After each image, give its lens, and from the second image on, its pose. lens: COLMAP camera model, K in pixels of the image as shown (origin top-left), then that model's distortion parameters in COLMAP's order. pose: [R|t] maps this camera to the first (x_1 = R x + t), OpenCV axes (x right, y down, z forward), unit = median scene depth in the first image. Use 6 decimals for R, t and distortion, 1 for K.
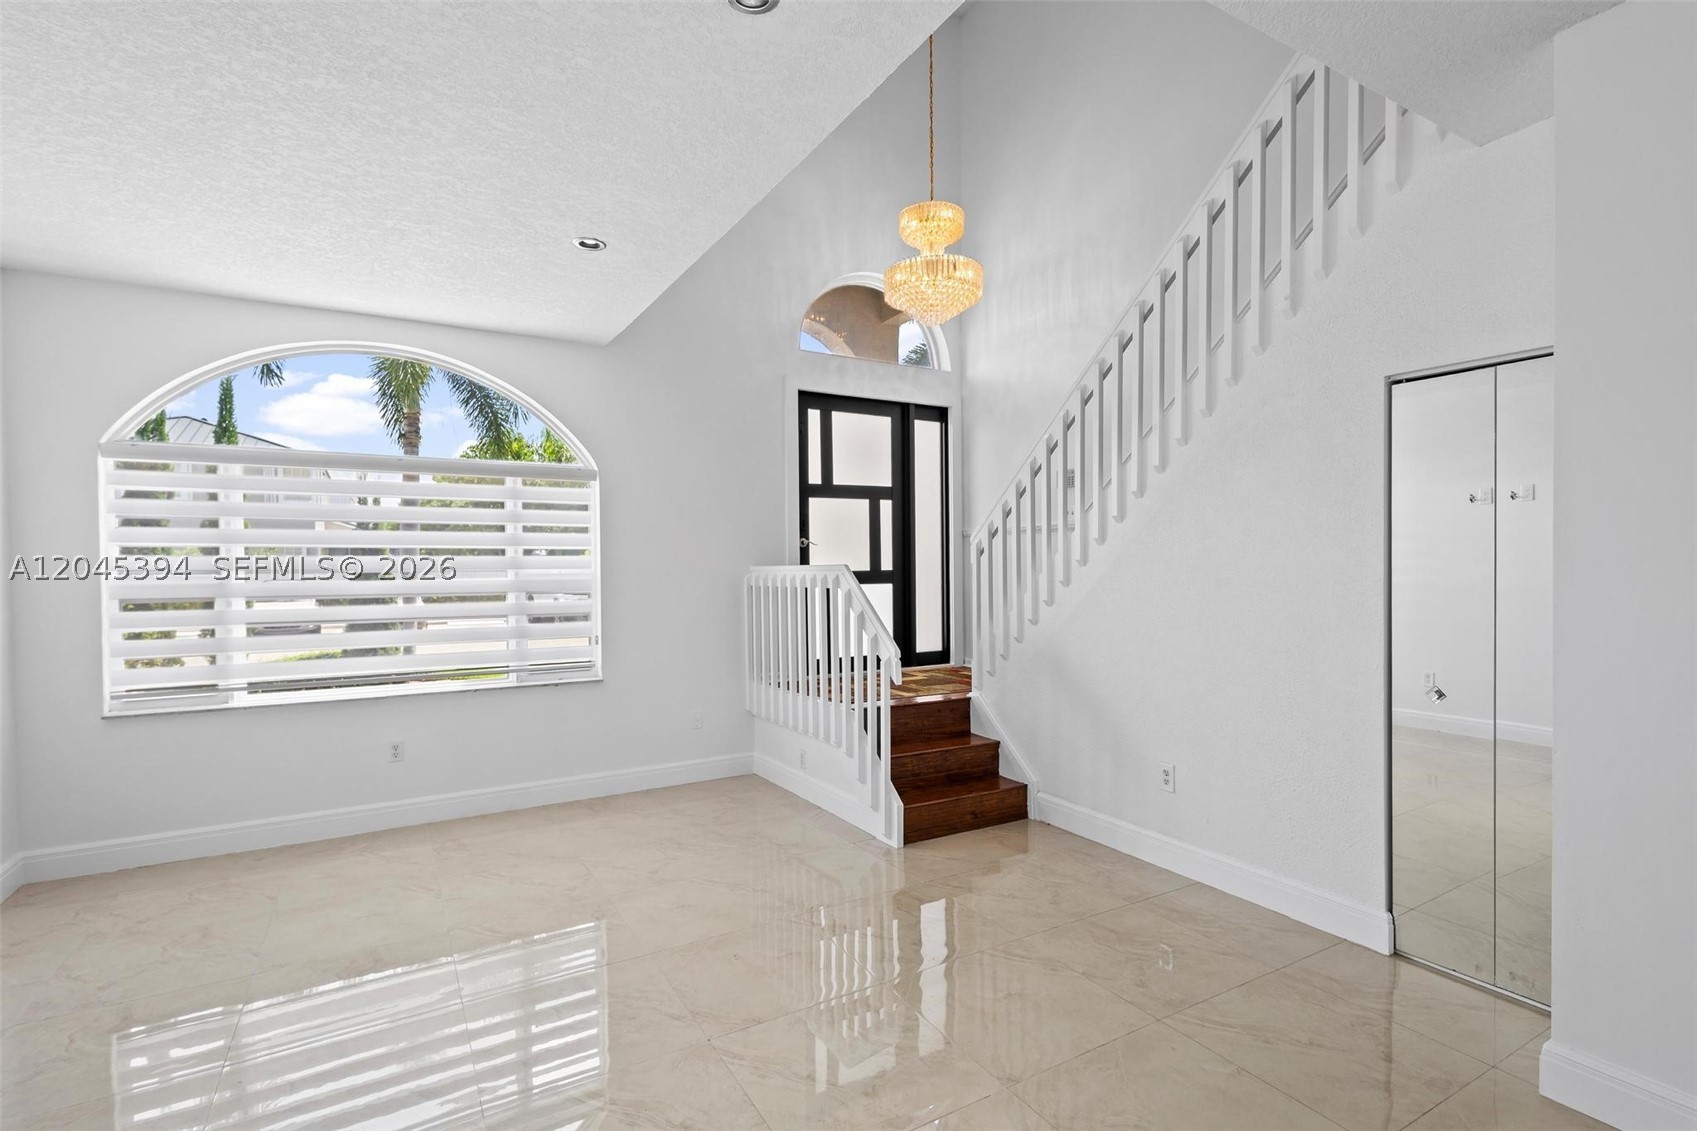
lens RADIAL K [[786.0, 0, 838.1], [0, 786.0, 583.4], [0, 0, 1]] dist [0.007396, -0.003193]
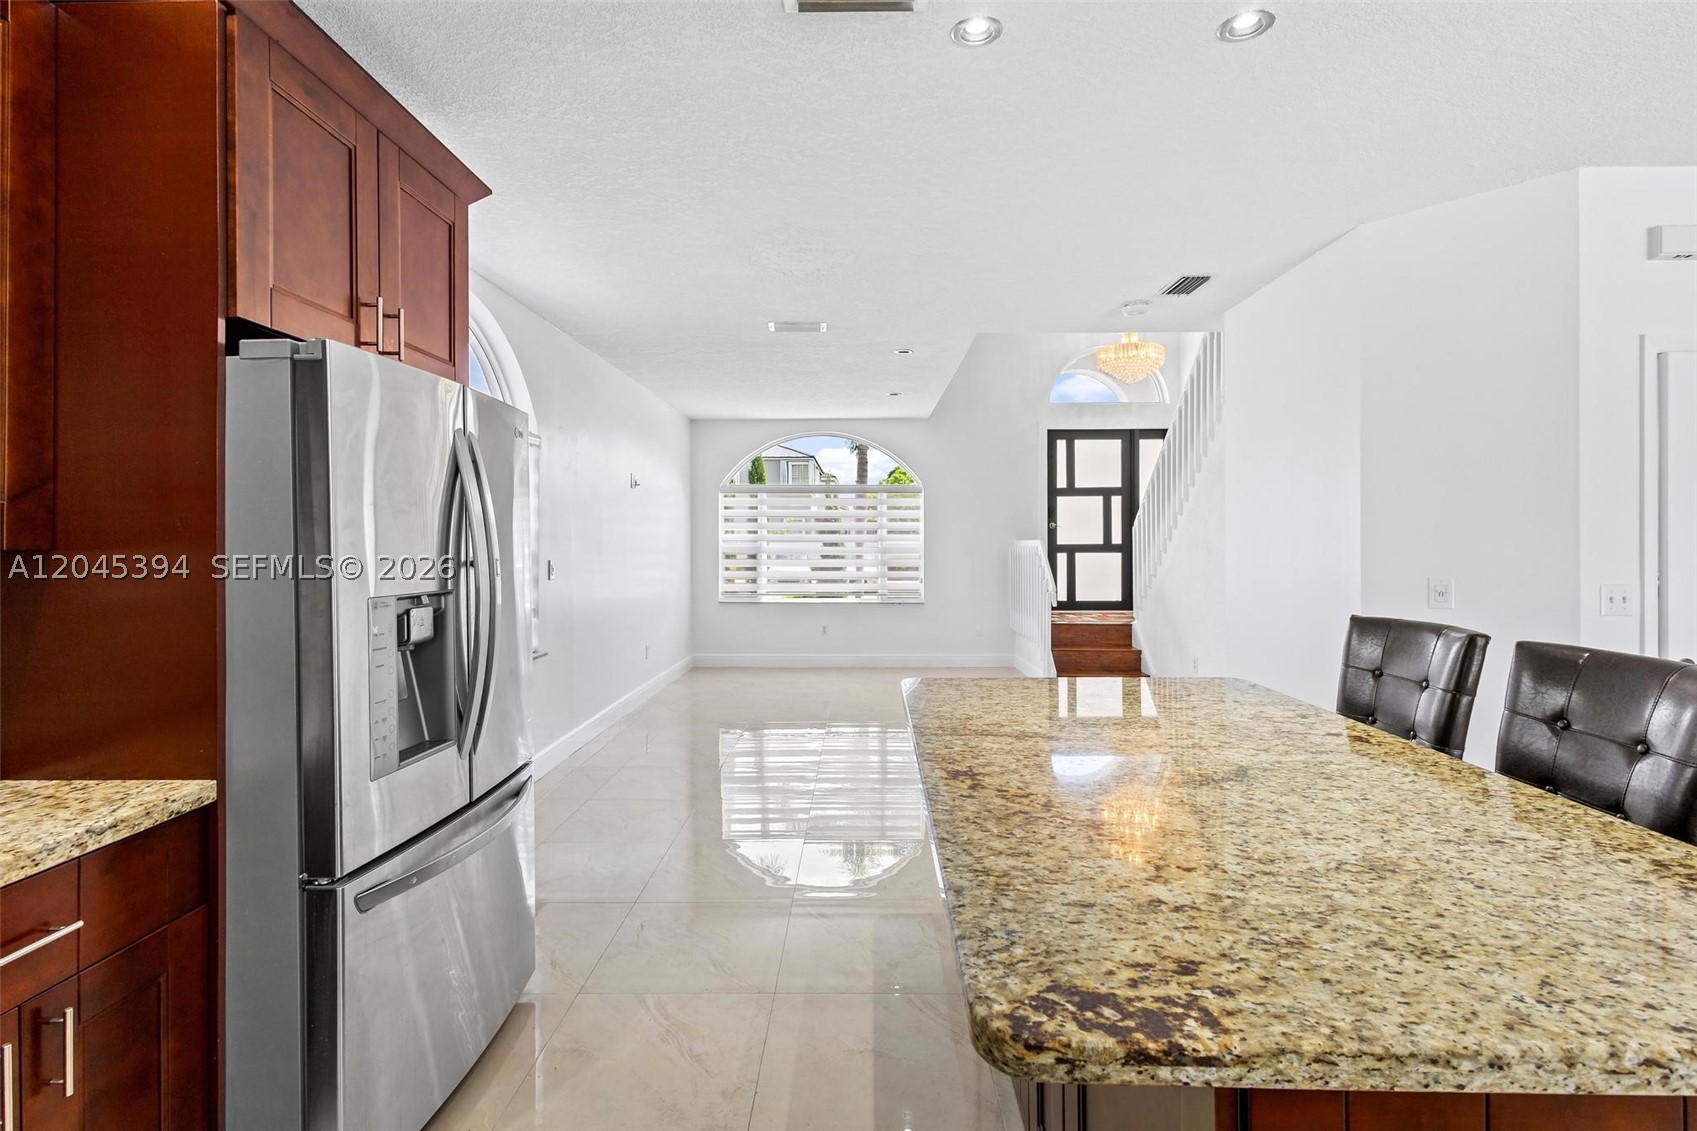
lens RADIAL K [[786.0, 0, 853.3], [0, 786.0, 552.3], [0, 0, 1]] dist [0.007396, -0.003193]
pose [[0.859338, 0.011542, -0.511279, 0.415260], [-0.015882, 0.999865, -0.004123, 0.014011], [0.511162, 0.011663, 0.859405, -0.548290]]
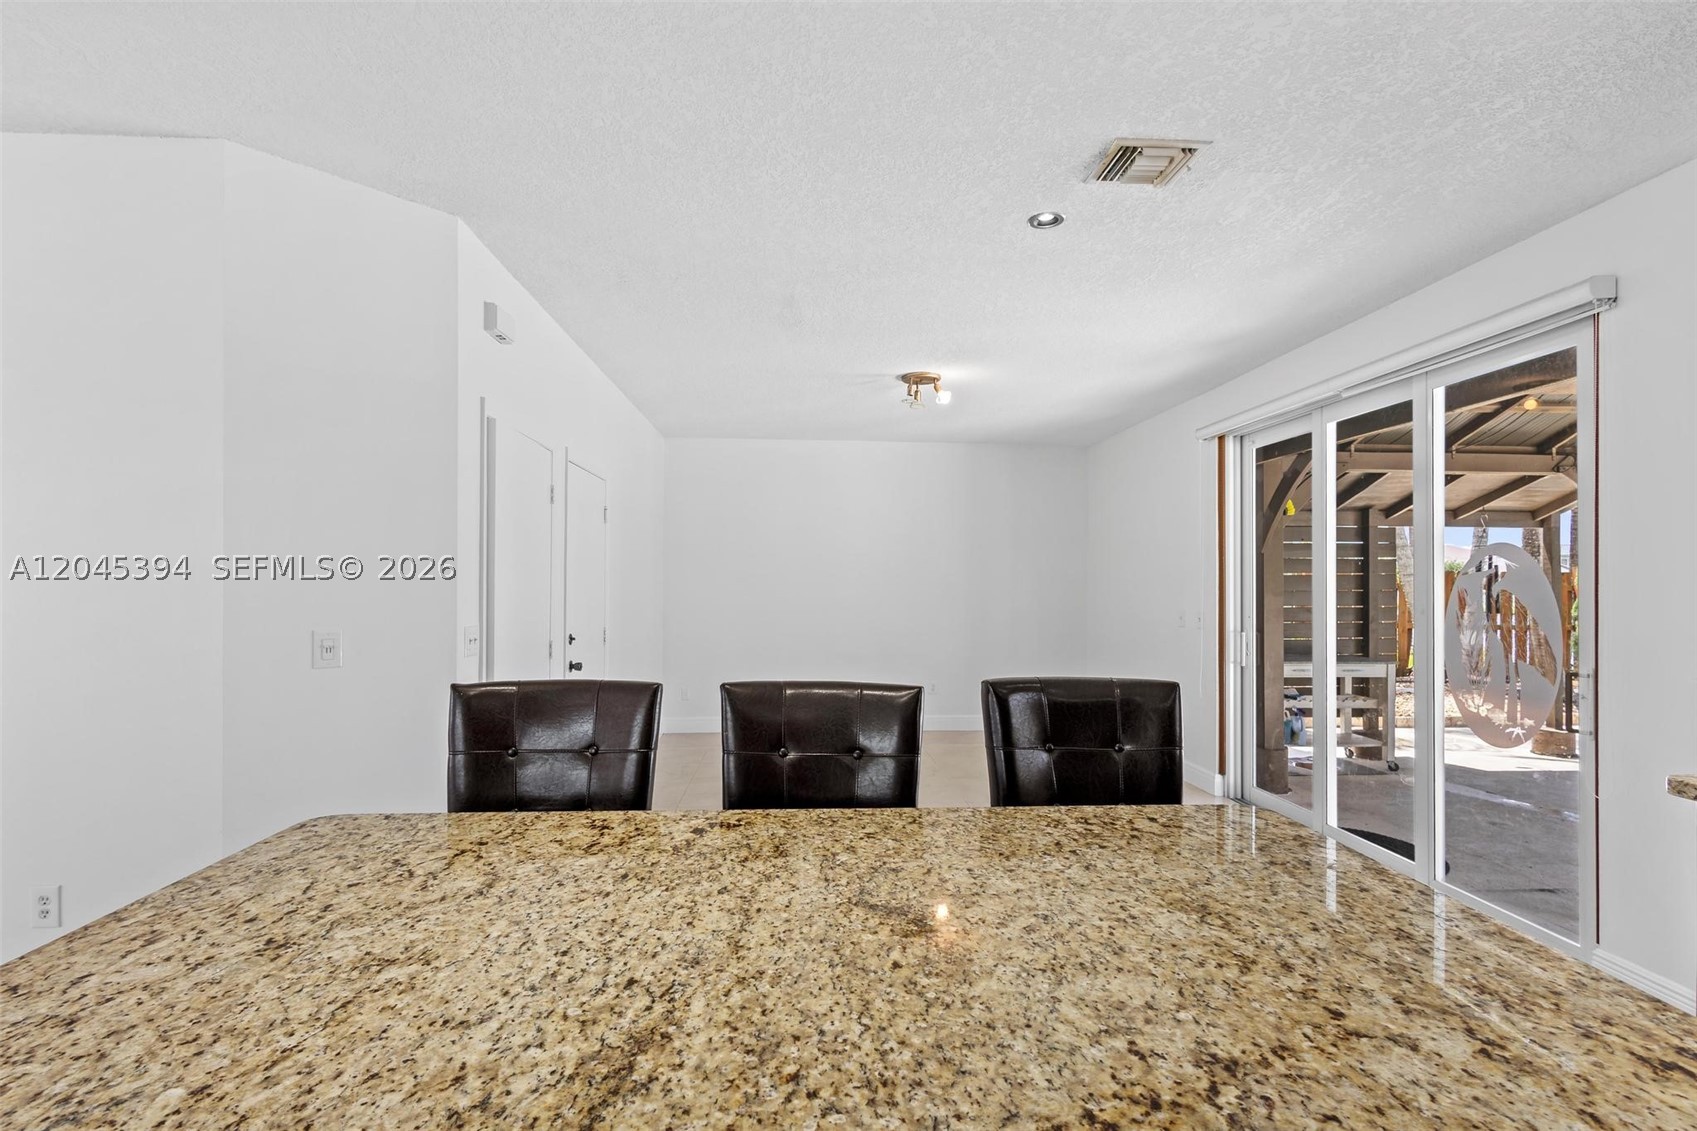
lens RADIAL K [[786.0, 0, 840.2], [0, 786.0, 580.8], [0, 0, 1]] dist [0.007396, -0.003193]
pose [[0.454914, 0.010095, 0.890478, 0.216995], [0.018136, 0.999623, -0.020597, 0.009320], [-0.890351, 0.025520, 0.454559, -0.331974]]
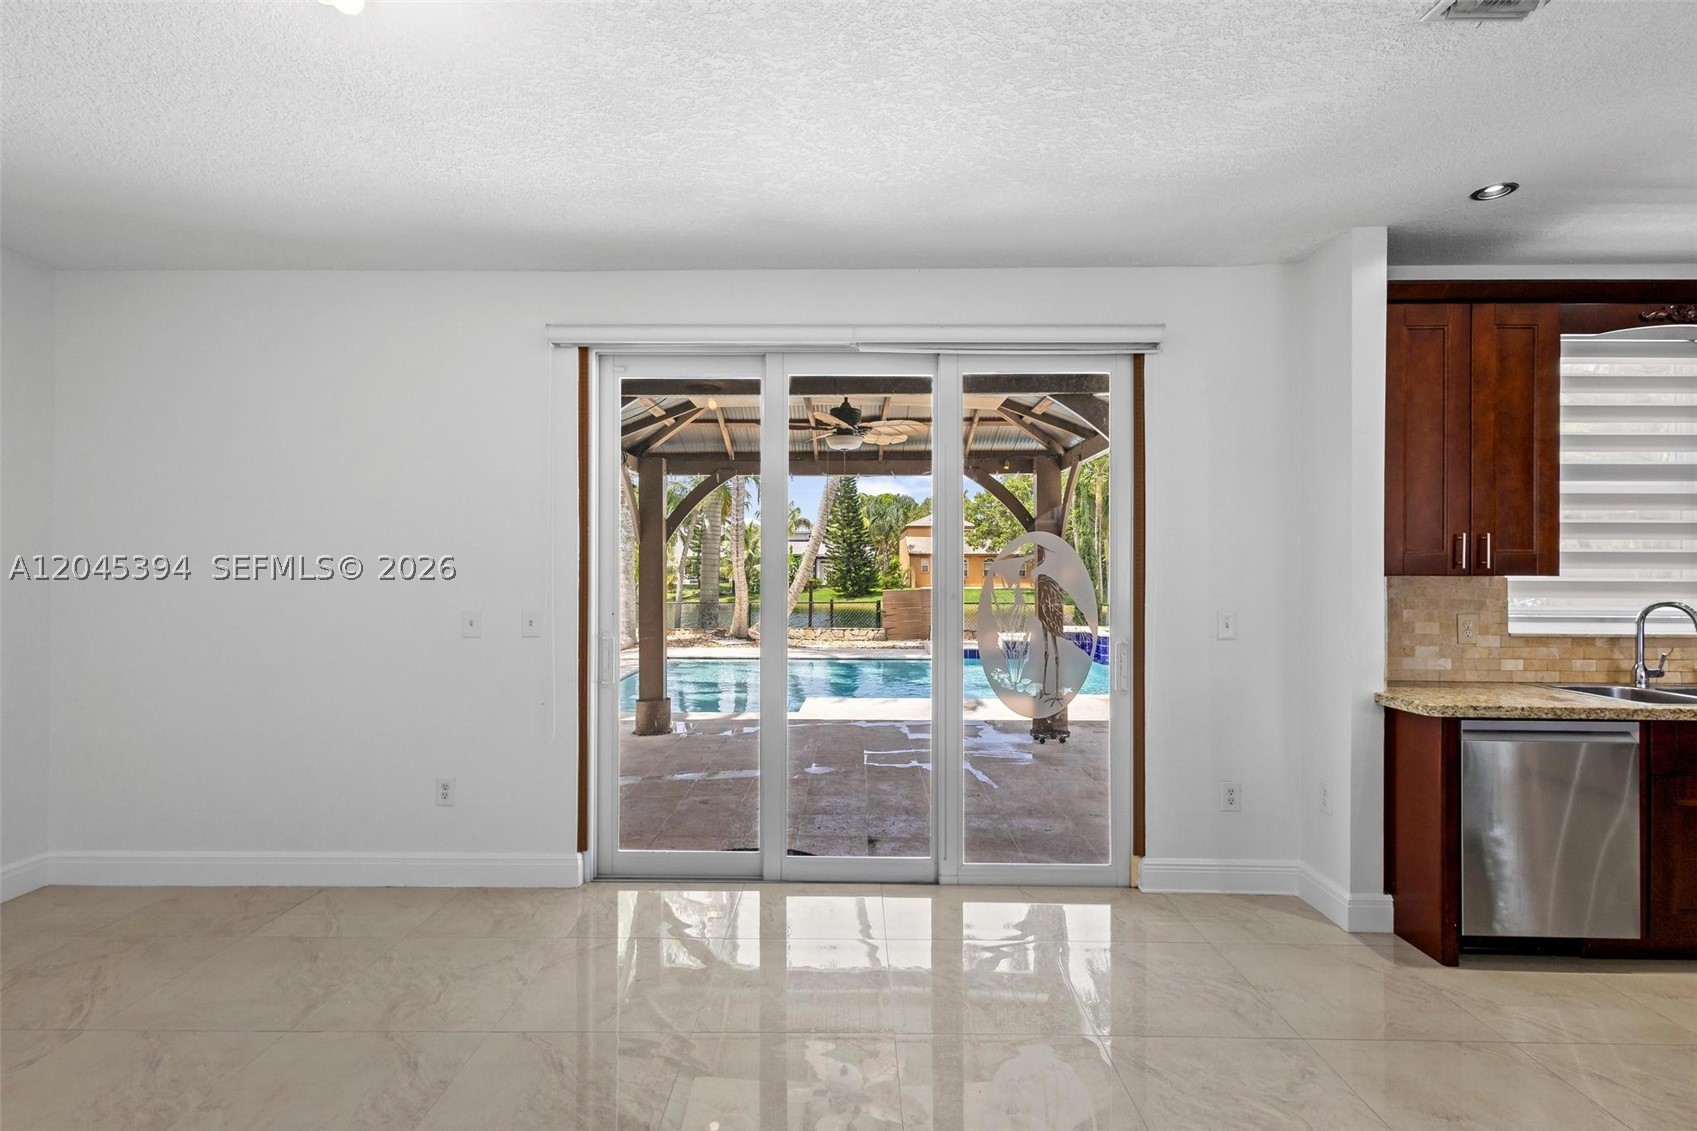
lens RADIAL K [[786.0, 0, 849.4], [0, 786.0, 575.6], [0, 0, 1]] dist [0.007396, -0.003193]
pose [[-0.856670, -0.000718, 0.515865, 0.753585], [0.013936, 0.999602, 0.024533, -0.004726], [-0.515677, 0.028206, -0.856319, 0.120821]]
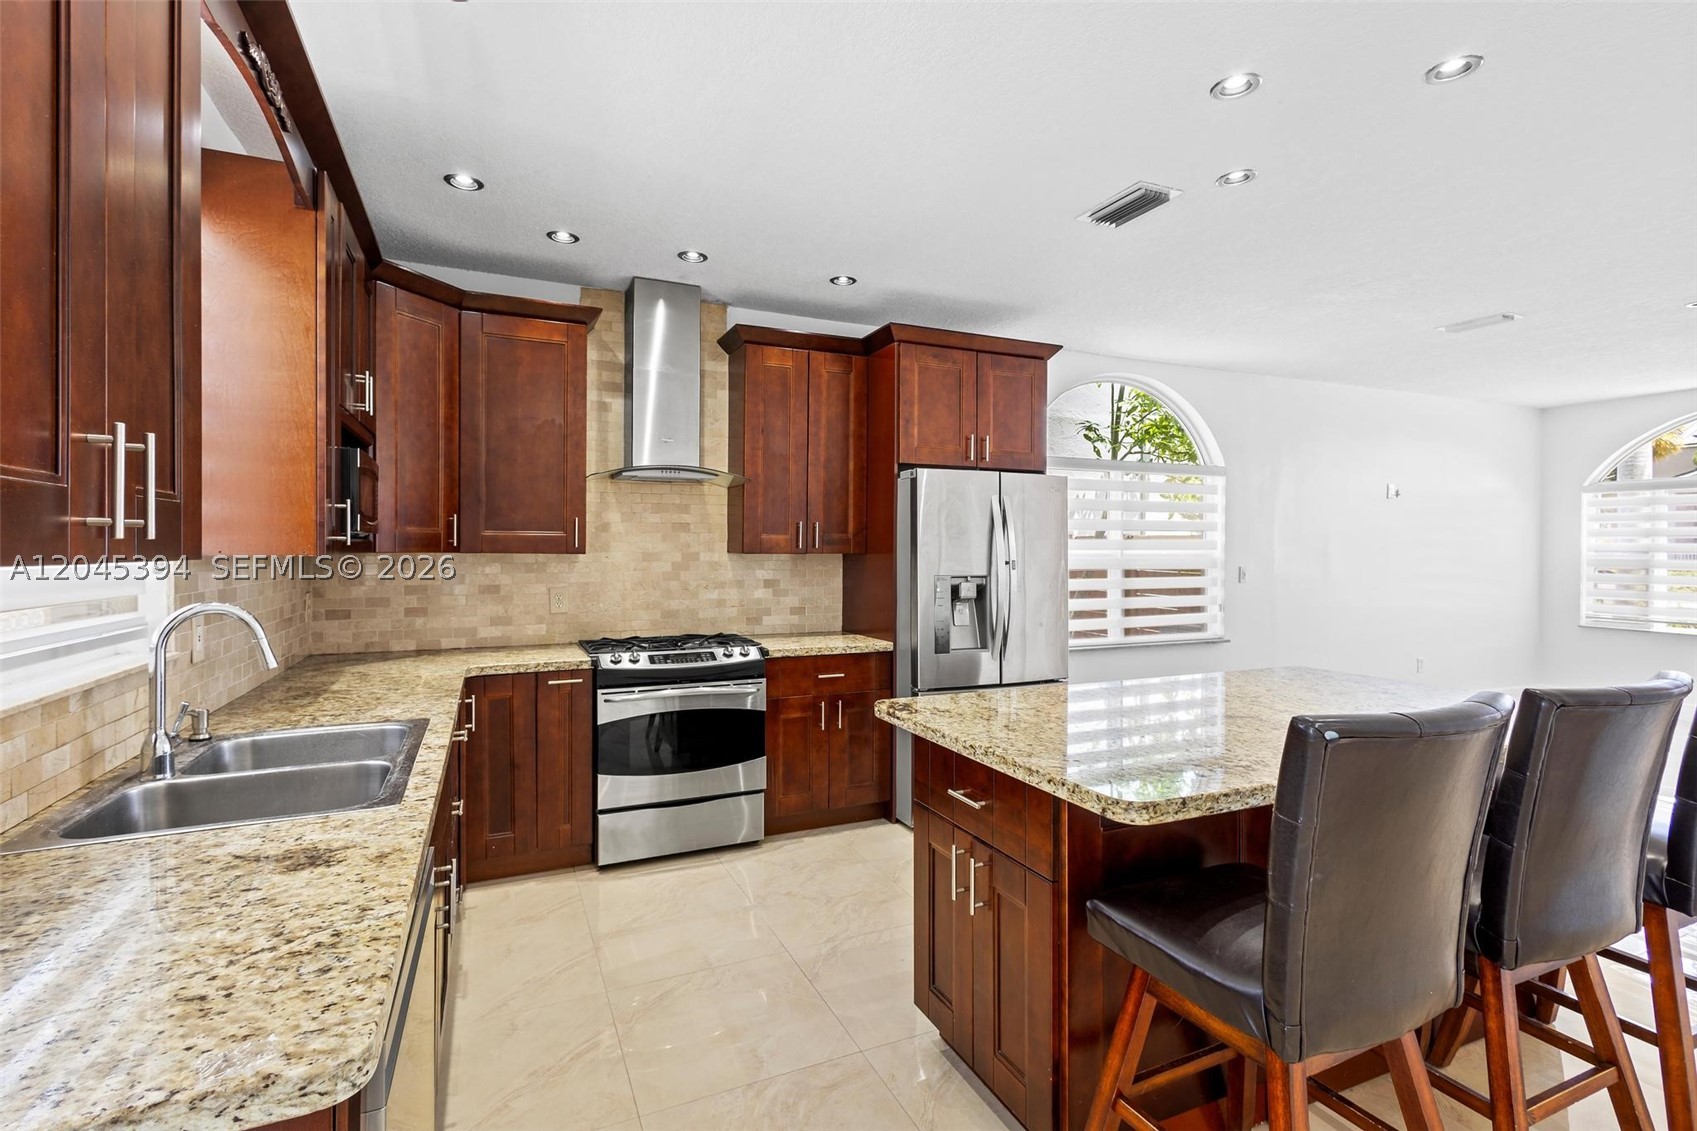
lens RADIAL K [[786.0, 0, 834.1], [0, 786.0, 556.4], [0, 0, 1]] dist [0.007396, -0.003193]
pose [[-0.117653, 0.012745, -0.992973, 0.795984], [-0.024775, 0.999569, 0.015765, 0.007591], [0.992746, 0.026456, -0.117286, -0.397523]]
